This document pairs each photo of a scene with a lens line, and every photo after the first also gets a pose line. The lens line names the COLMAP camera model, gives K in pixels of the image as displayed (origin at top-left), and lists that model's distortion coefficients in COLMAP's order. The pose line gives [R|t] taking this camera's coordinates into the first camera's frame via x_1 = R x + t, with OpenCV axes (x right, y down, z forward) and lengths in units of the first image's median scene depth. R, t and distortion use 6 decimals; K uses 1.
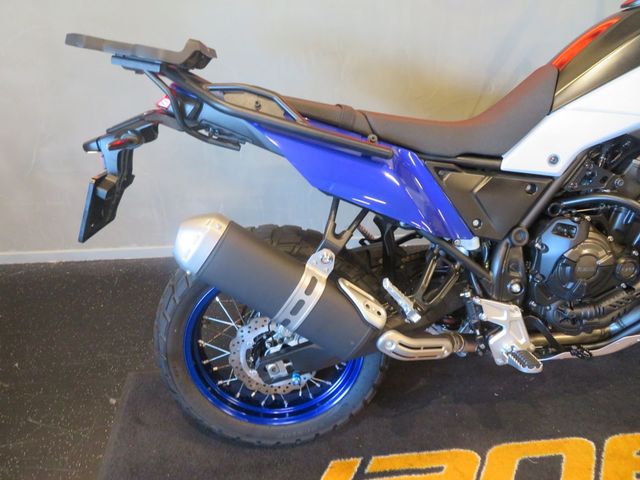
lens RADIAL K [[458.1, 0, 317.4], [0, 458.1, 240.4], [0, 0, 1]] dist [-0.017138, 0.021104]
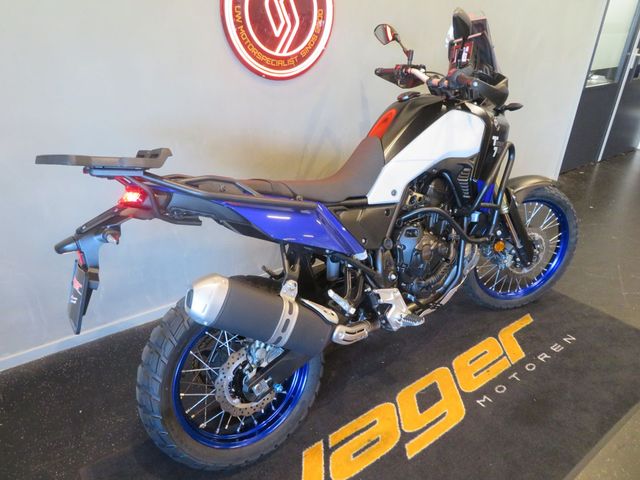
lens RADIAL K [[458.1, 0, 317.3], [0, 458.1, 238.3], [0, 0, 1]] dist [-0.017138, 0.021104]
pose [[0.852869, -0.207979, 0.478915, -0.496830], [0.261809, 0.963944, -0.047625, -0.014453], [-0.451743, 0.166002, 0.876568, -0.255950]]
